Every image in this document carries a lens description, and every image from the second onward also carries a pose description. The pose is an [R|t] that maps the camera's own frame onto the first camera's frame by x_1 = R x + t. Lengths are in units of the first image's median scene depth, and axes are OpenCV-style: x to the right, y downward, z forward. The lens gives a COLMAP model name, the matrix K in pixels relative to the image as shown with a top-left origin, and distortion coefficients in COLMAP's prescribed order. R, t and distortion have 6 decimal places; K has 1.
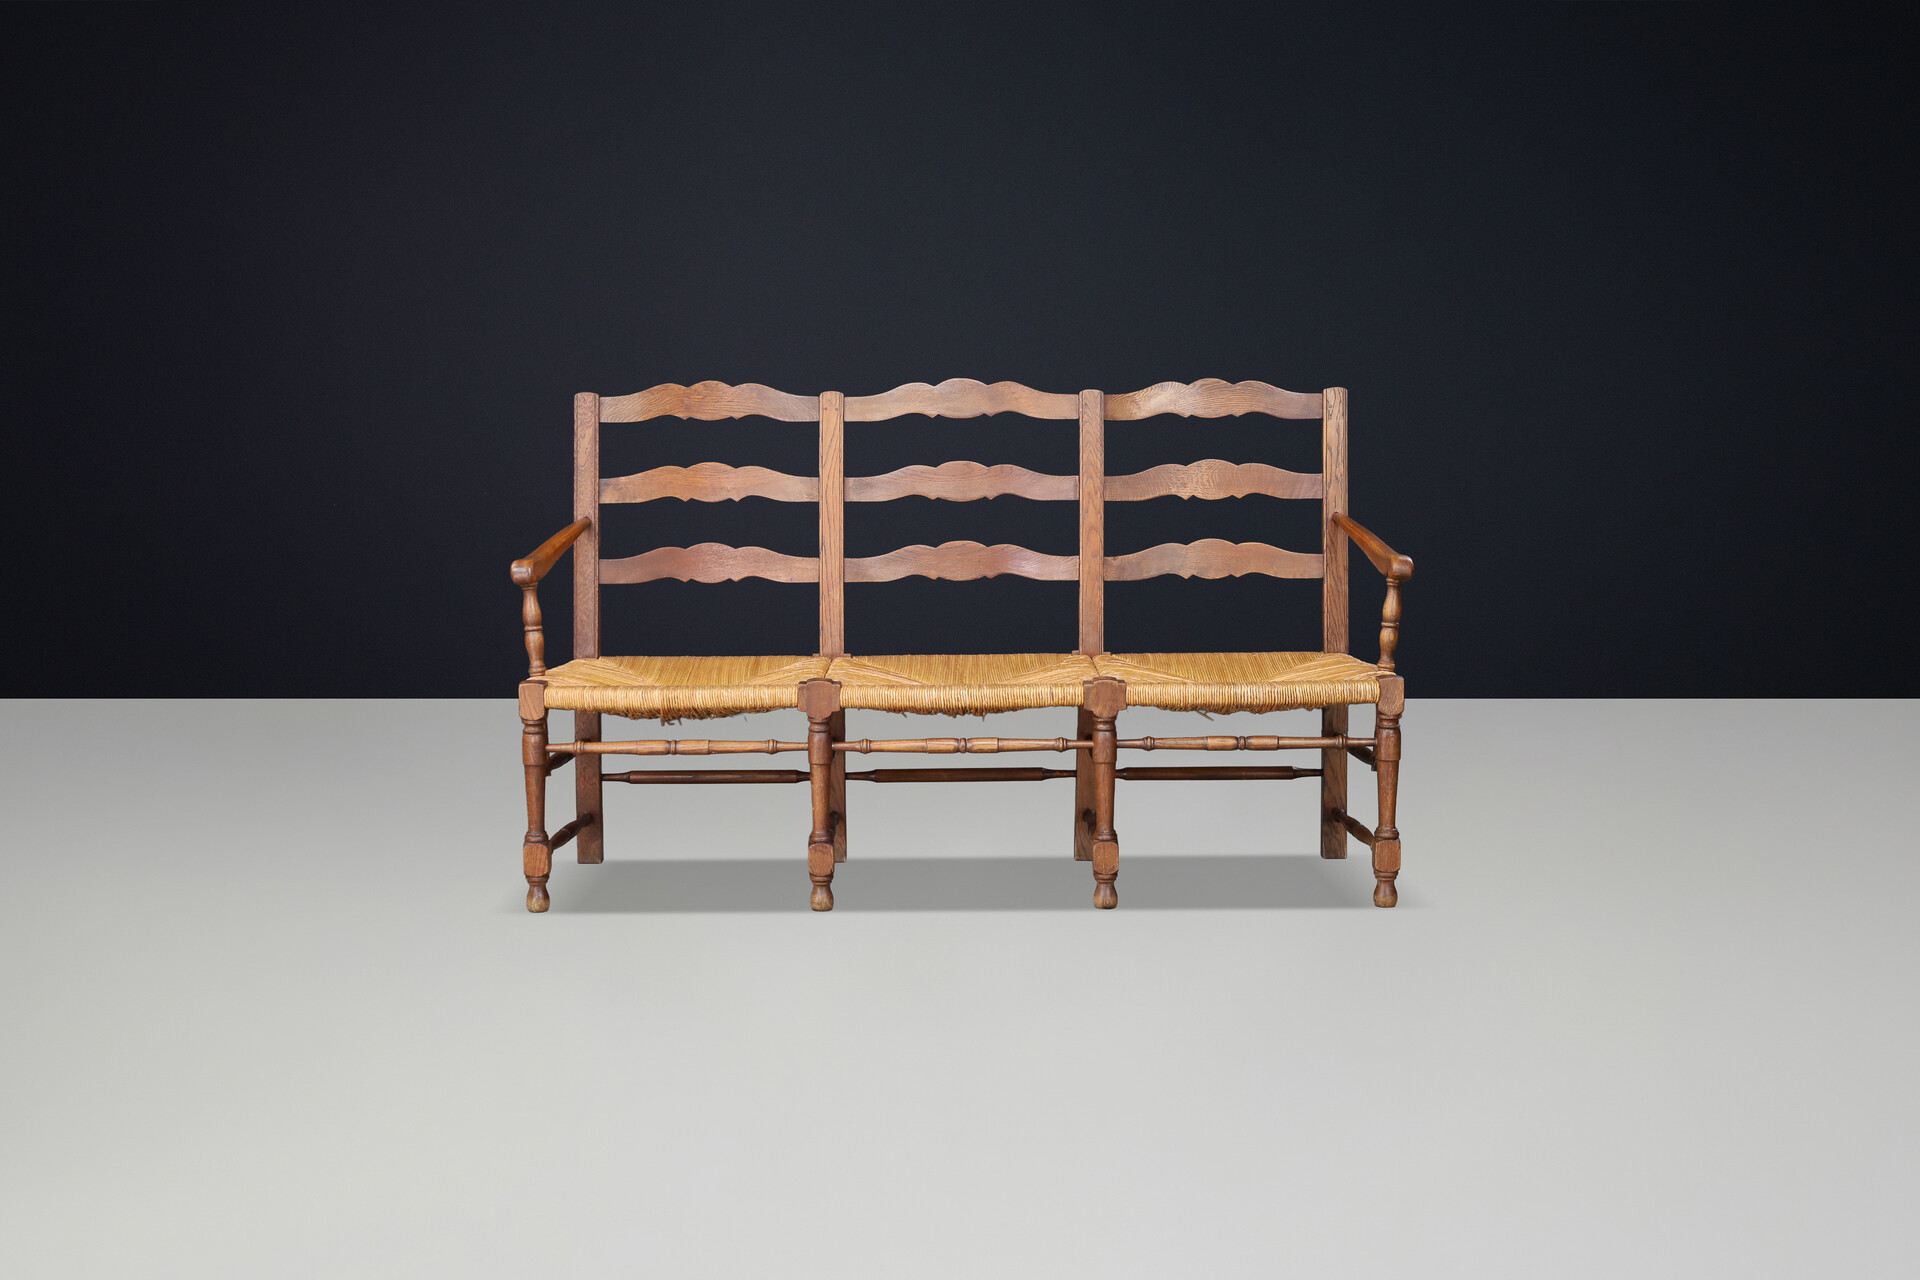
lens RADIAL K [[2512.7, 0, 960.0], [0, 2512.7, 640.0], [0, 0, 1]] dist [-0.005991, -0.003082]
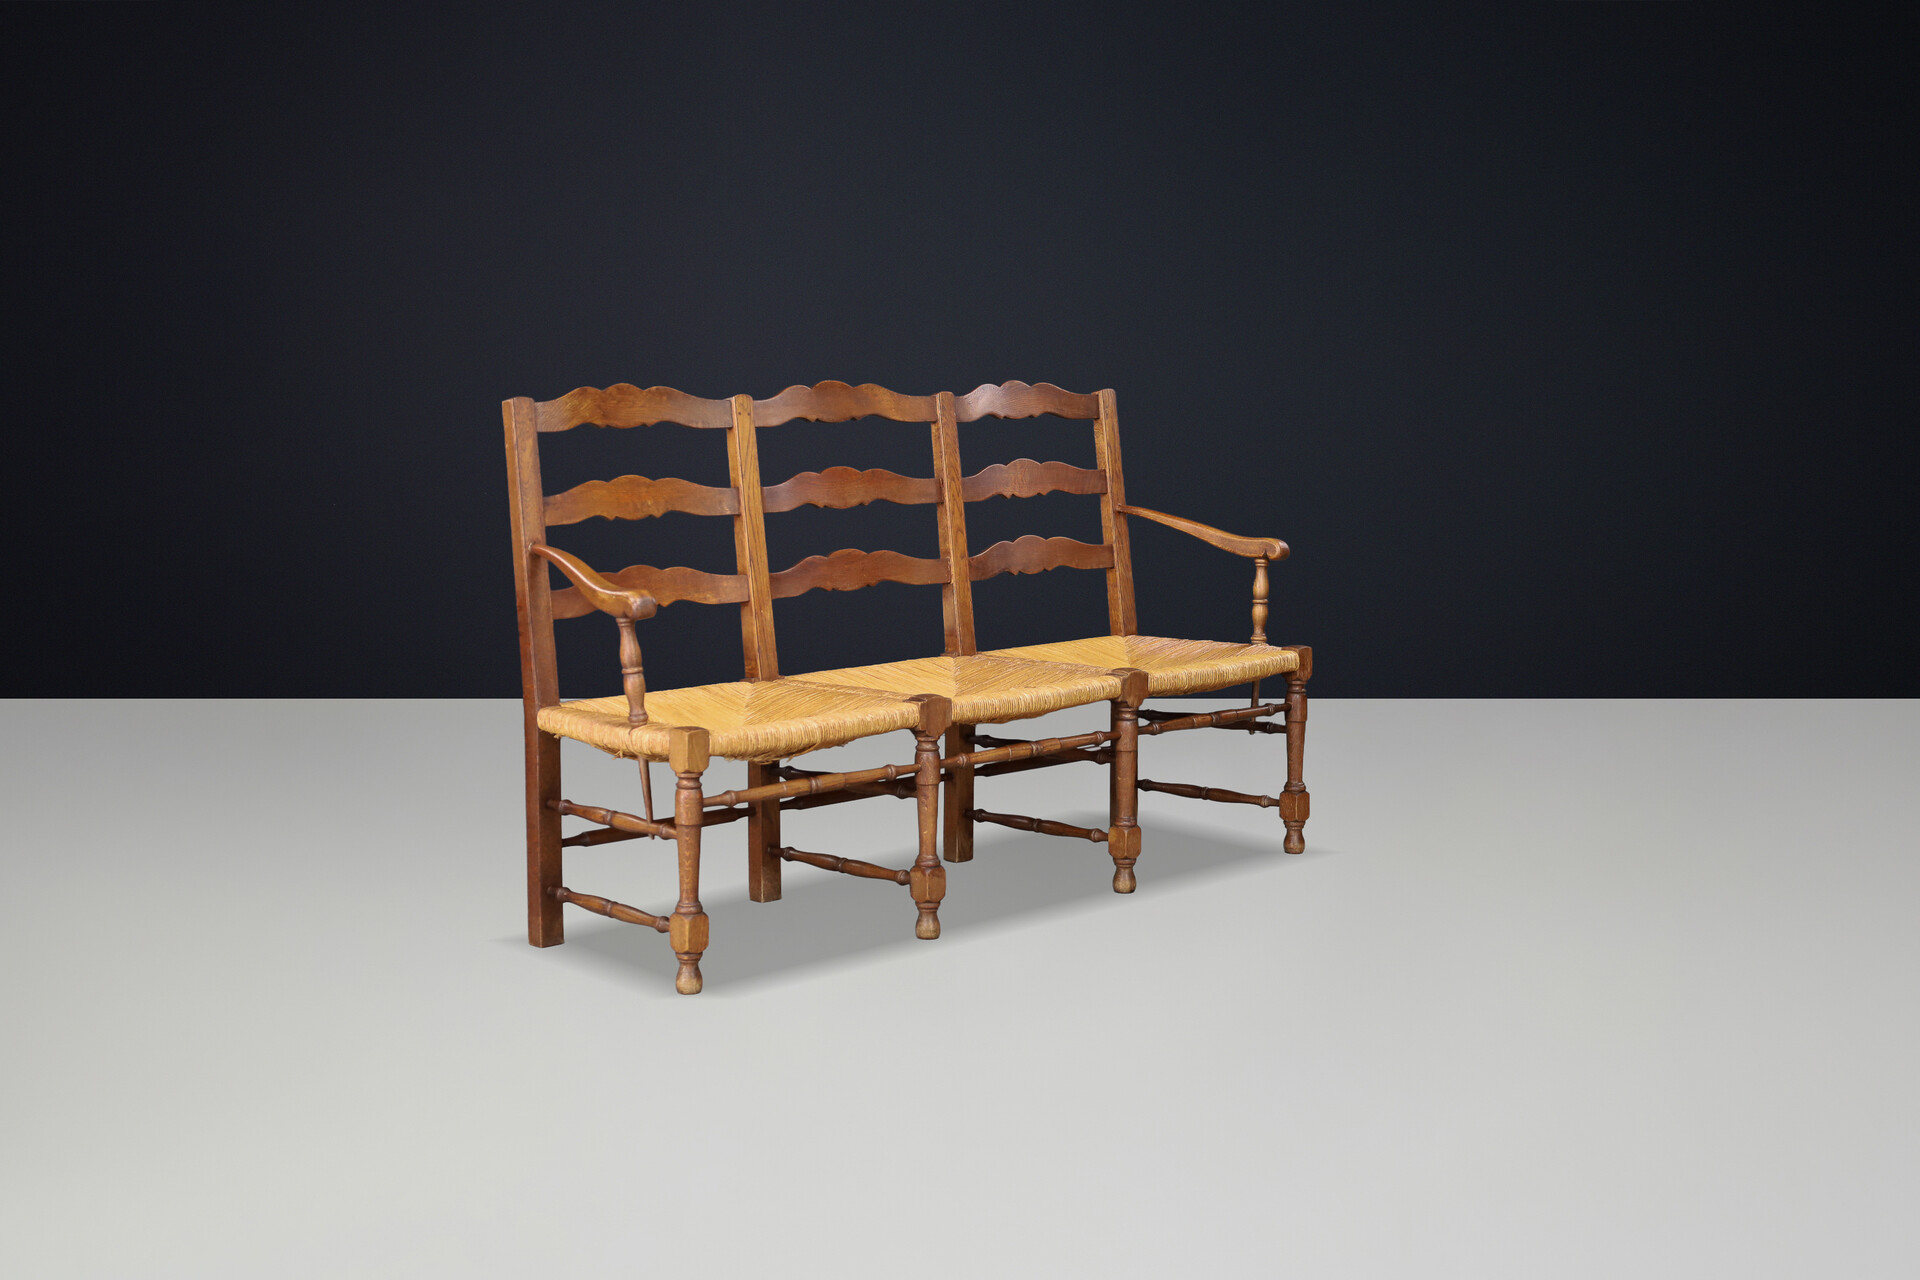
lens RADIAL K [[2512.7, 0, 960.0], [0, 2512.7, 640.0], [0, 0, 1]] dist [-0.005991, -0.003082]
pose [[0.697499, -0.074113, 0.712743, -0.659783], [0.080207, 0.996462, 0.025124, -0.025542], [-0.712083, 0.039643, 0.700975, 0.296628]]
